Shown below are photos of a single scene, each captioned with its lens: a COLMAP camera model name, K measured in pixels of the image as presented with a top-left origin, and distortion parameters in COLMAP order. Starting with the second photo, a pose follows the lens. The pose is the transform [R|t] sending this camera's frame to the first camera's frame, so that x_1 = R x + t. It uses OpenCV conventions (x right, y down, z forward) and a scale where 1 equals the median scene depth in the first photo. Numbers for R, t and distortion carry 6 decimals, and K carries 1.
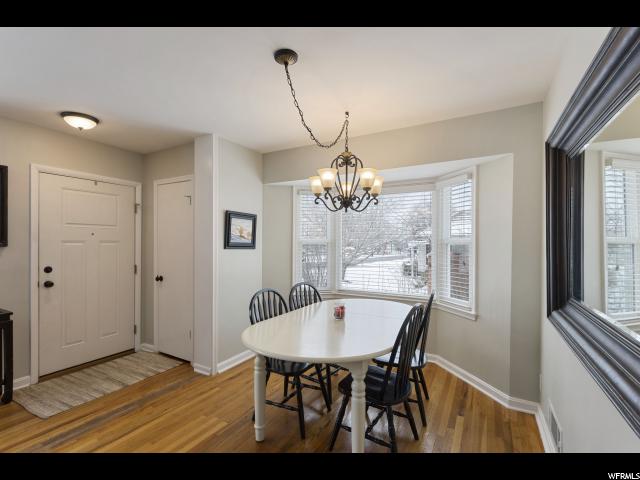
lens RADIAL K [[302.5, 0, 318.5], [0, 302.5, 242.0], [0, 0, 1]] dist [-0.002076, 0.000207]
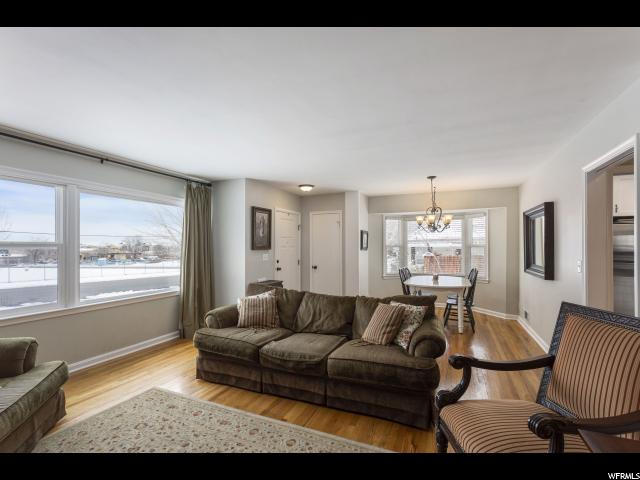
lens RADIAL K [[302.5, 0, 319.4], [0, 302.5, 244.6], [0, 0, 1]] dist [-0.002076, 0.000207]
pose [[0.995114, -0.003222, 0.098679, -0.792968], [0.004280, 0.999936, -0.010512, 0.006060], [-0.098639, 0.010883, 0.995064, -0.905202]]
